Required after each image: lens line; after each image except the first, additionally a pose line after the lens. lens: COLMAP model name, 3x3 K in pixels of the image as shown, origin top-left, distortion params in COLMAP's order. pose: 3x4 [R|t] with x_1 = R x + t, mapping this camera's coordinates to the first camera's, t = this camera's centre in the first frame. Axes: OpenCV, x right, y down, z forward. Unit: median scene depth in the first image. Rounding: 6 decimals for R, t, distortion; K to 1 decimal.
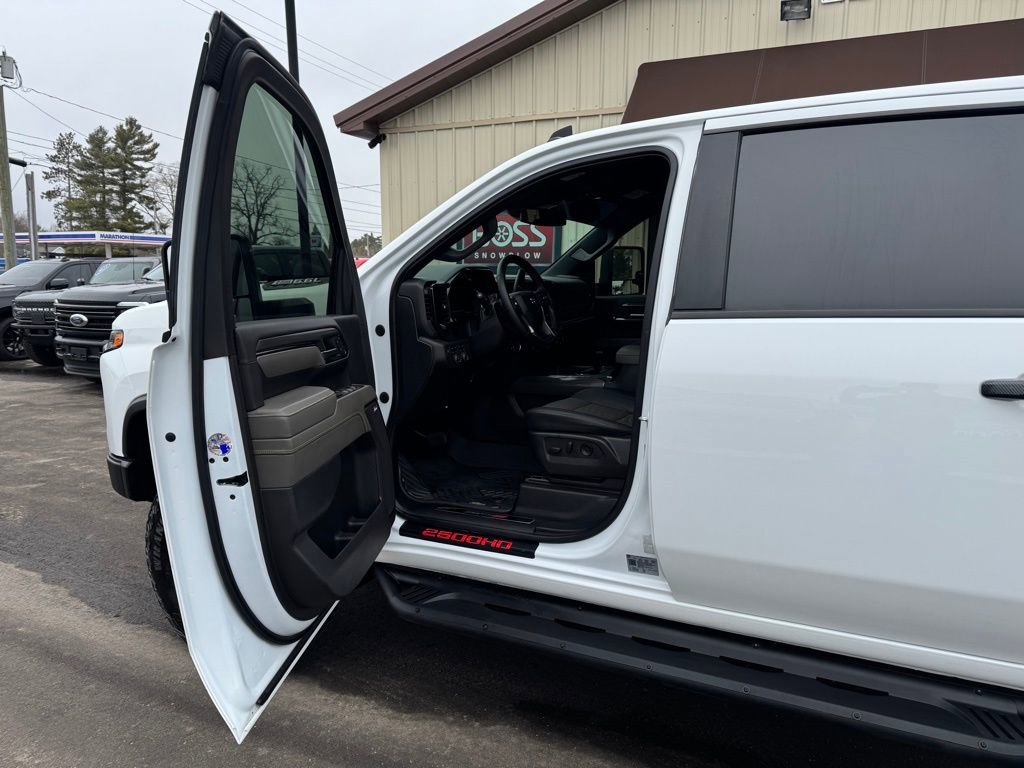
lens RADIAL K [[702.3, 0, 530.6], [0, 702.3, 420.4], [0, 0, 1]] dist [0.035661, -0.023053]
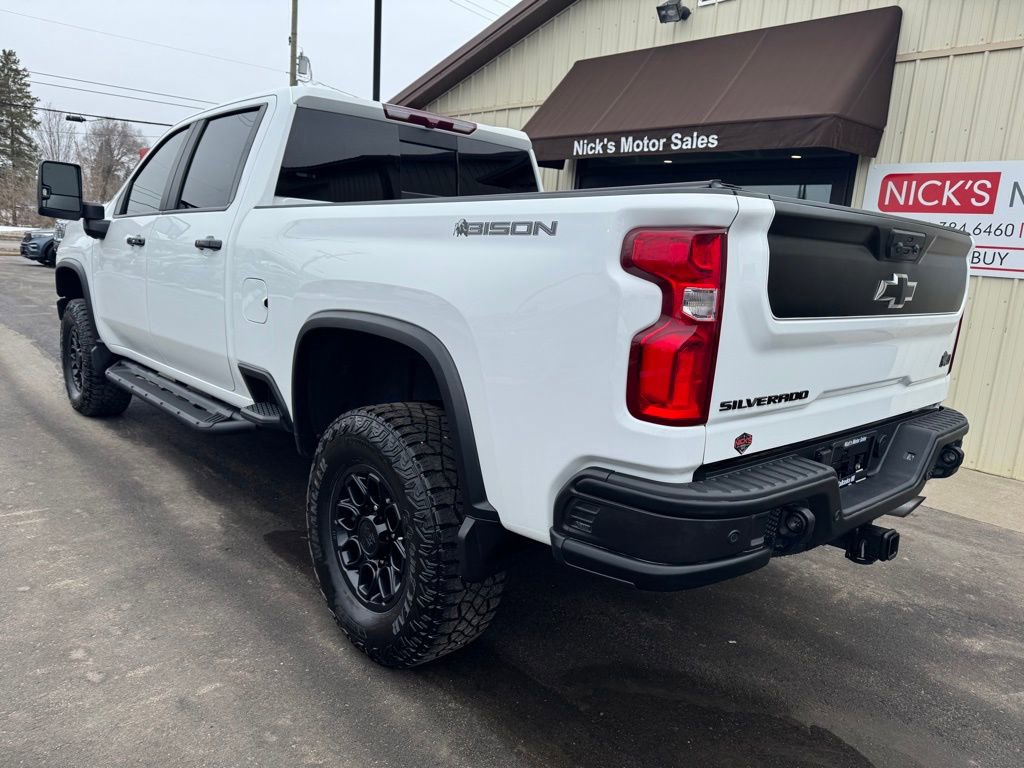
lens RADIAL K [[719.1, 0, 514.0], [0, 719.1, 387.1], [0, 0, 1]] dist [0.055883, -0.058552]
pose [[0.927474, 0.125355, -0.352247, 0.500052], [-0.134767, 0.990875, -0.002219, 0.054731], [0.348754, 0.049529, 0.935904, -0.142585]]
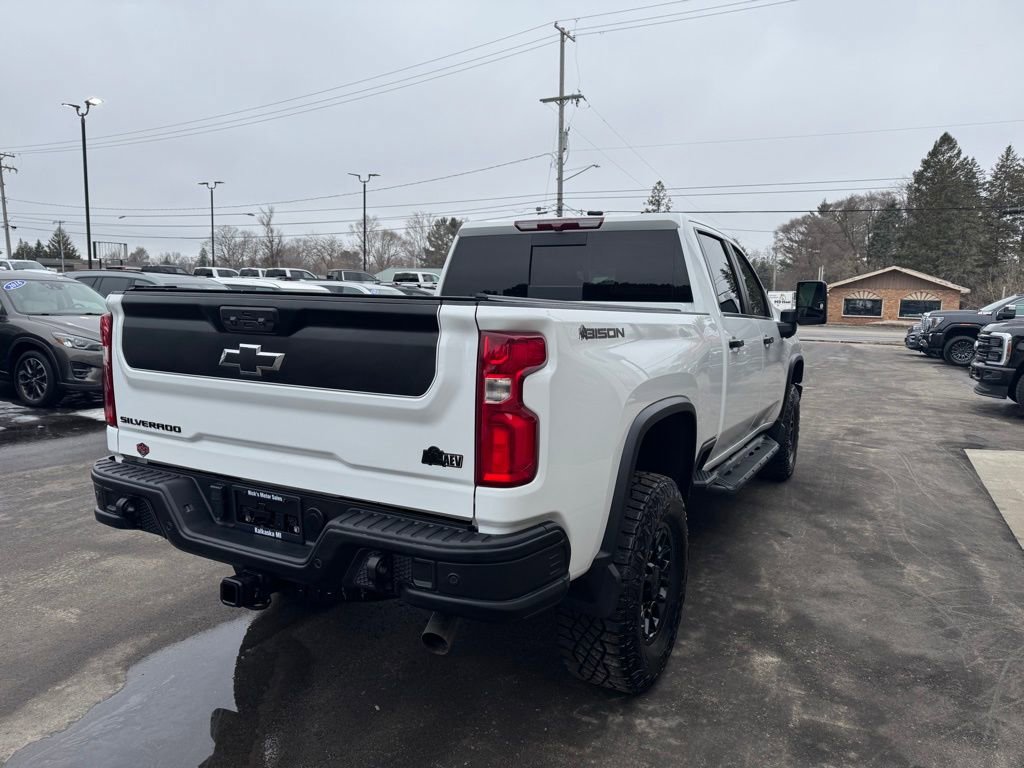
lens RADIAL K [[719.1, 0, 508.3], [0, 719.1, 390.5], [0, 0, 1]] dist [0.055883, -0.058552]
pose [[-0.041016, 0.123628, -0.991481, 0.849379], [-0.222607, 0.966244, 0.129690, -0.057950], [0.974045, 0.226030, -0.012111, 0.296439]]
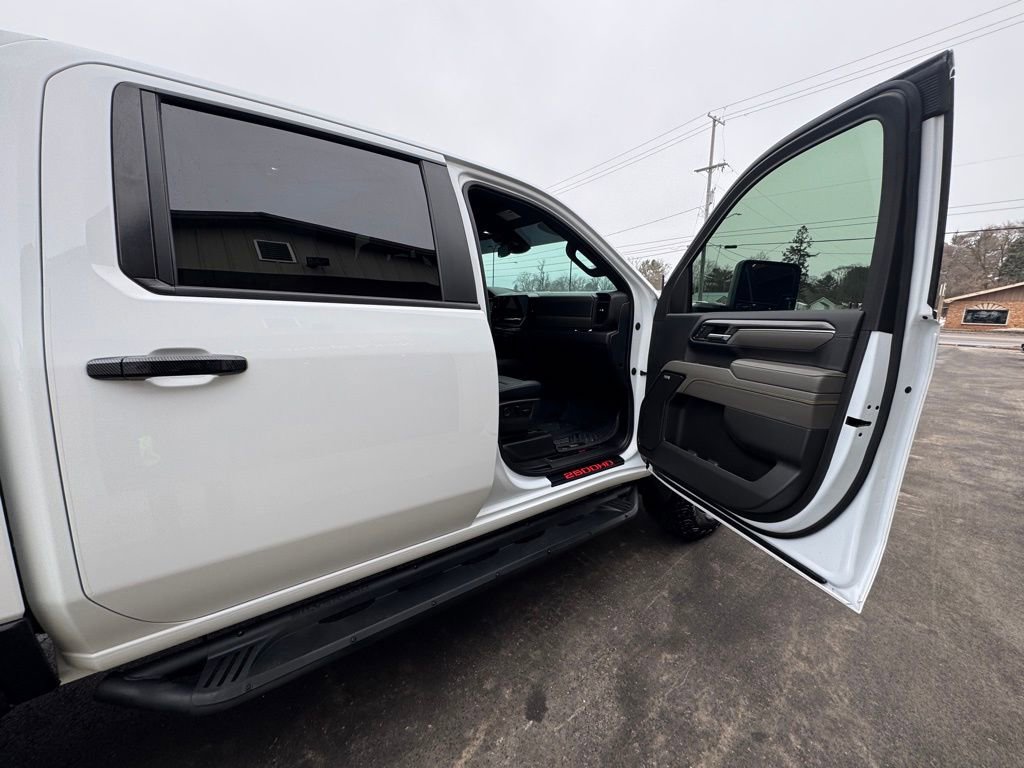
lens RADIAL K [[406.7, 0, 512.8], [0, 406.7, 384.4], [0, 0, 1]] dist [-0.004184, 0.001036]
pose [[-0.438956, 0.158079, -0.884494, 0.339564], [-0.199960, 0.942528, 0.267687, -0.108265], [0.875976, 0.294366, -0.382119, 0.595237]]
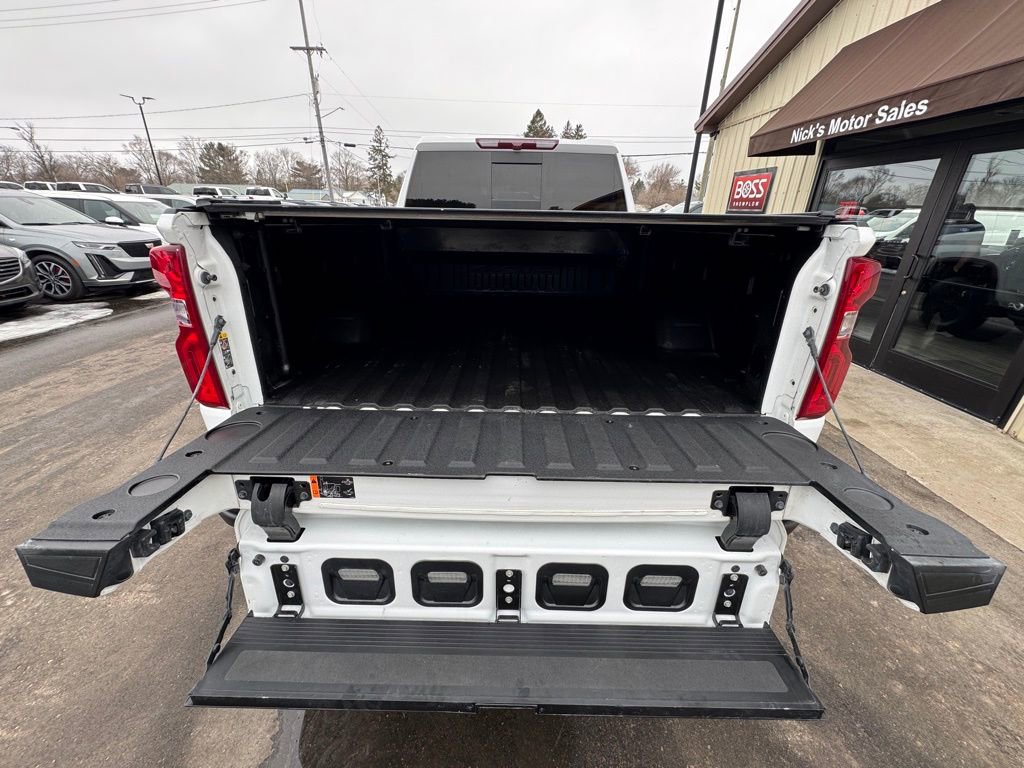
lens RADIAL K [[406.7, 0, 511.8], [0, 406.7, 385.0], [0, 0, 1]] dist [-0.004184, 0.001036]
pose [[0.434133, 0.355987, -0.827527, 0.651898], [-0.199007, 0.933812, 0.297306, -0.020225], [0.878592, 0.035614, 0.476243, 0.115490]]
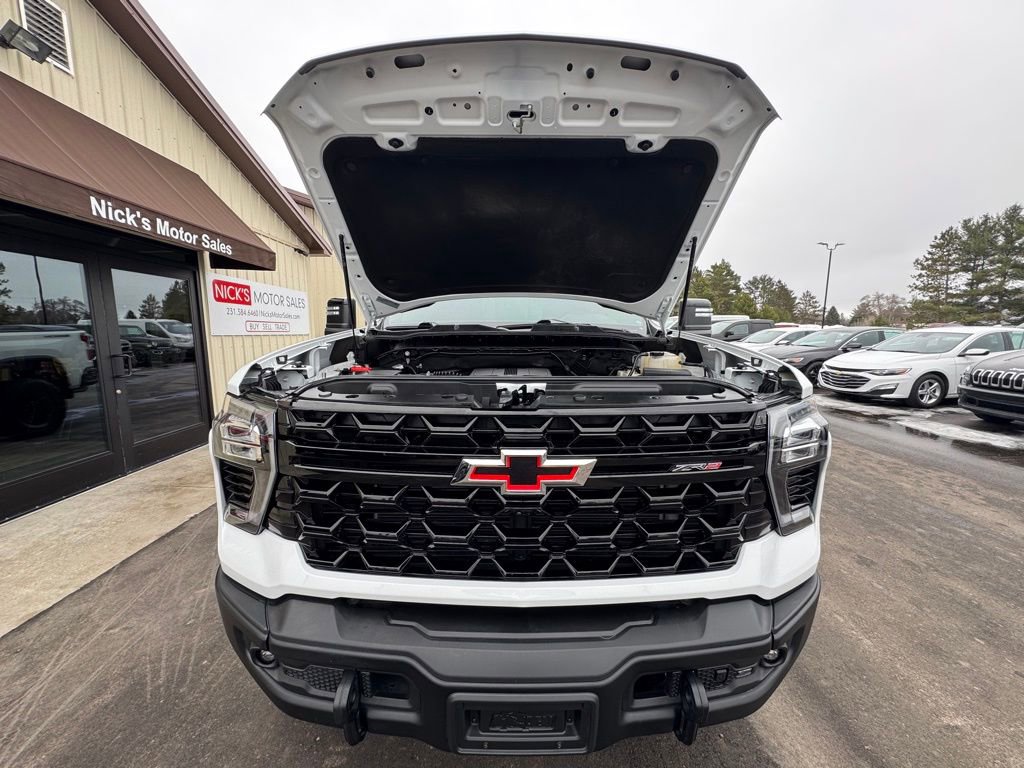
lens RADIAL K [[406.7, 0, 511.3], [0, 406.7, 383.7], [0, 0, 1]] dist [-0.004184, 0.001036]
pose [[-0.440587, -0.125602, 0.888880, -0.350049], [0.176728, 0.958651, 0.223059, -0.119860], [-0.880142, 0.255367, -0.400172, 0.601956]]
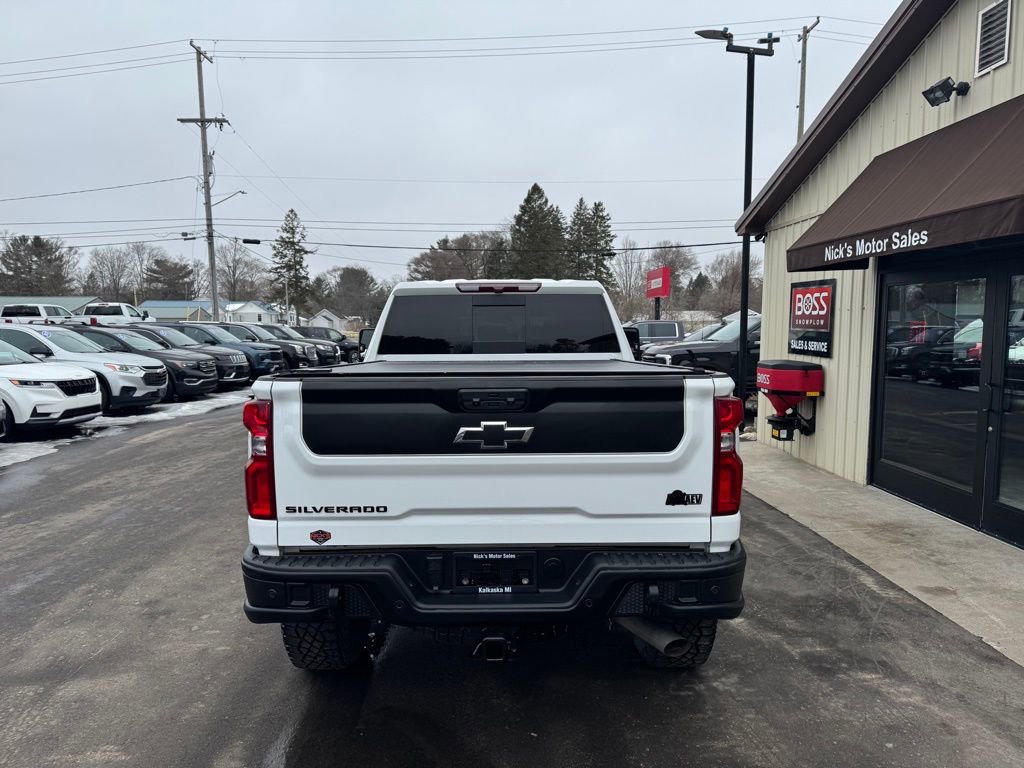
lens RADIAL K [[719.1, 0, 508.8], [0, 719.1, 390.0], [0, 0, 1]] dist [0.055883, -0.058552]
pose [[0.445531, 0.072286, -0.892343, 0.853434], [-0.173980, 0.984724, -0.007096, -0.024972], [0.878199, 0.158411, 0.451302, 0.021131]]
